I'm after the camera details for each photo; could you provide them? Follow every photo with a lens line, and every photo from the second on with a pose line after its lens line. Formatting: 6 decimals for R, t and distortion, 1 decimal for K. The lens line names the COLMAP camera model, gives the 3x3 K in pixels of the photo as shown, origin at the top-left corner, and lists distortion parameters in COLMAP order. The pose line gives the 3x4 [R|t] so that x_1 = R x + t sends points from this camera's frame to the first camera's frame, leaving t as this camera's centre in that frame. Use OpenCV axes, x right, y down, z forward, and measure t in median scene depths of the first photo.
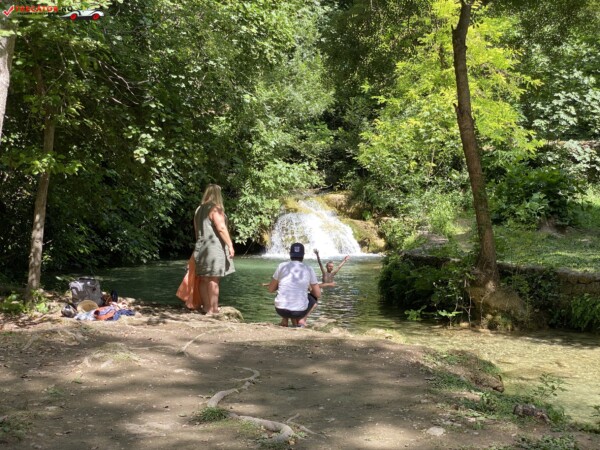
lens RADIAL K [[908.4, 0, 300.0], [0, 908.4, 225.0], [0, 0, 1]] dist [0.034152, 0.085549]
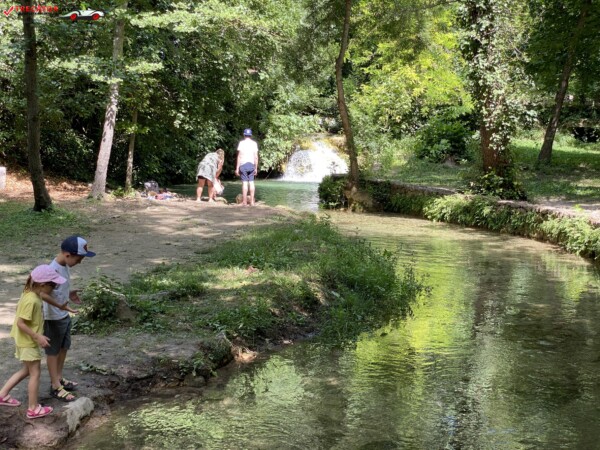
lens RADIAL K [[908.4, 0, 300.0], [0, 908.4, 225.0], [0, 0, 1]] dist [0.034152, 0.085549]
pose [[0.995214, 0.016404, -0.096329, 0.173188], [-0.009480, 0.997367, 0.071901, 0.001915], [0.097255, -0.070644, 0.992749, -0.596749]]
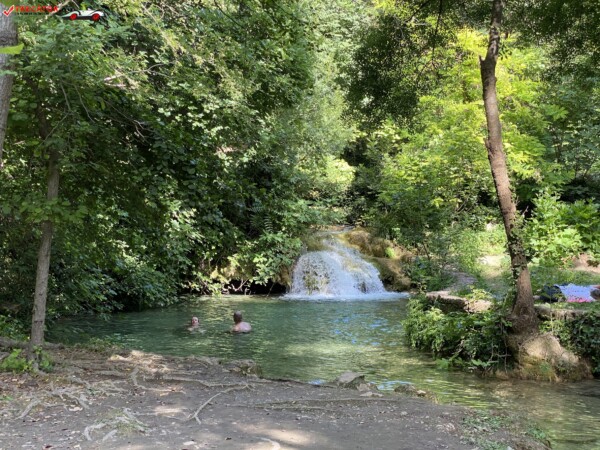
lens RADIAL K [[897.7, 0, 300.3], [0, 897.7, 189.7], [0, 0, 1]] dist [0.015552, 0.016937]
pose [[0.999603, -0.017001, -0.022487, -0.000171], [0.015245, 0.996985, -0.076087, -0.008342], [0.023713, 0.075714, 0.996848, 0.046862]]
